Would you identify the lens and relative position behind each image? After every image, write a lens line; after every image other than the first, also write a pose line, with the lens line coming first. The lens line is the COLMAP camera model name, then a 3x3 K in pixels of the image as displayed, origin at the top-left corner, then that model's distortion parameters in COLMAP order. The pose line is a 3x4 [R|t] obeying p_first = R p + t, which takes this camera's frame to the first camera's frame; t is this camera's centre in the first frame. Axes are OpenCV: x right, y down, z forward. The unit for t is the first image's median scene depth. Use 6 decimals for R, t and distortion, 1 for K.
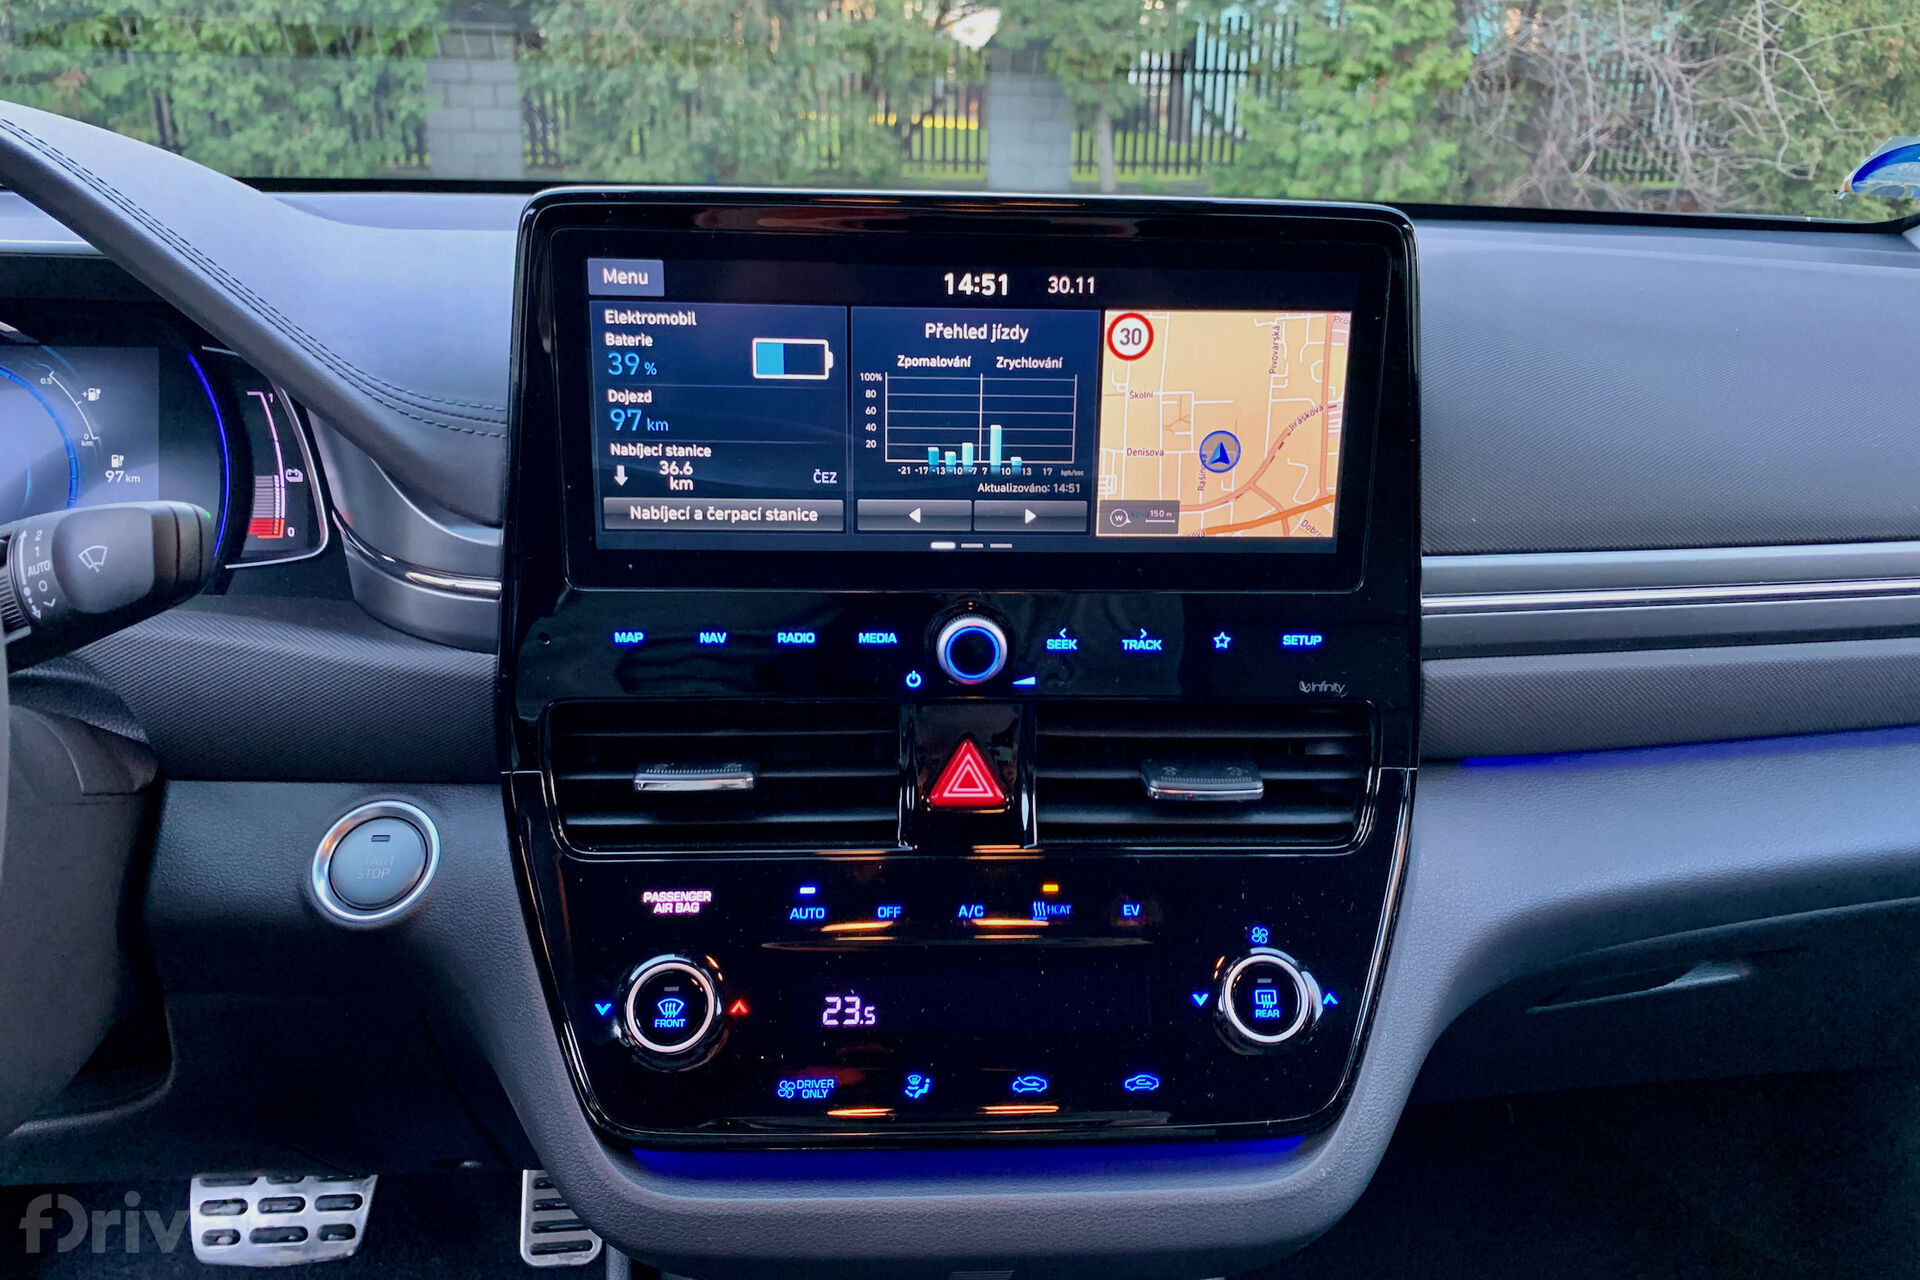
lens RADIAL K [[1470.2, 0, 985.0], [0, 1470.2, 623.4], [0, 0, 1]] dist [0.021451, -0.004939]
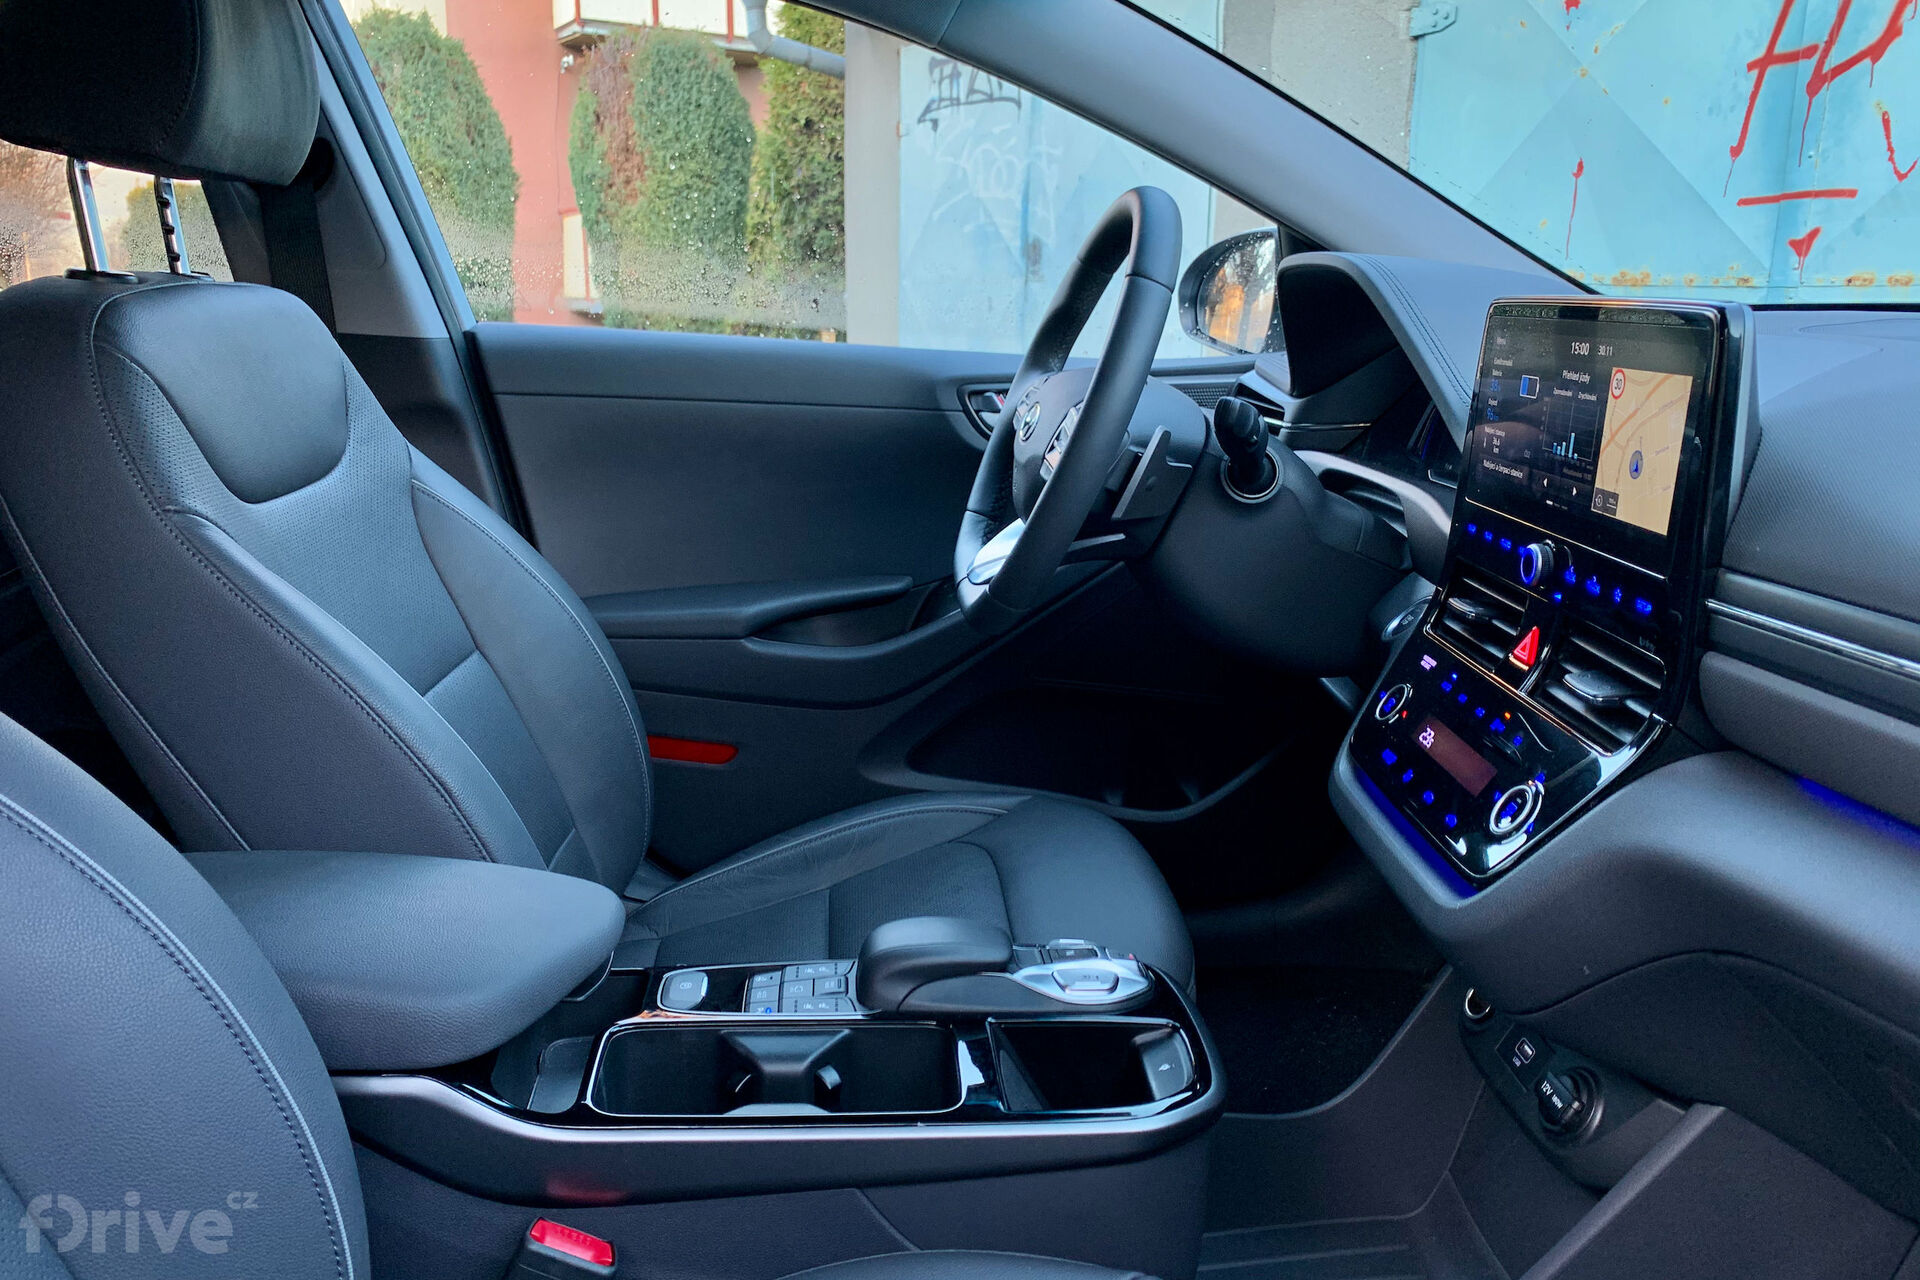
lens RADIAL K [[1470.2, 0, 966.0], [0, 1470.2, 641.6], [0, 0, 1]] dist [0.021451, -0.004939]
pose [[-0.036768, 0.214279, -0.976080, 1.670061], [-0.298123, 0.929912, 0.215374, -0.069389], [0.953819, 0.298911, 0.029691, 0.362048]]
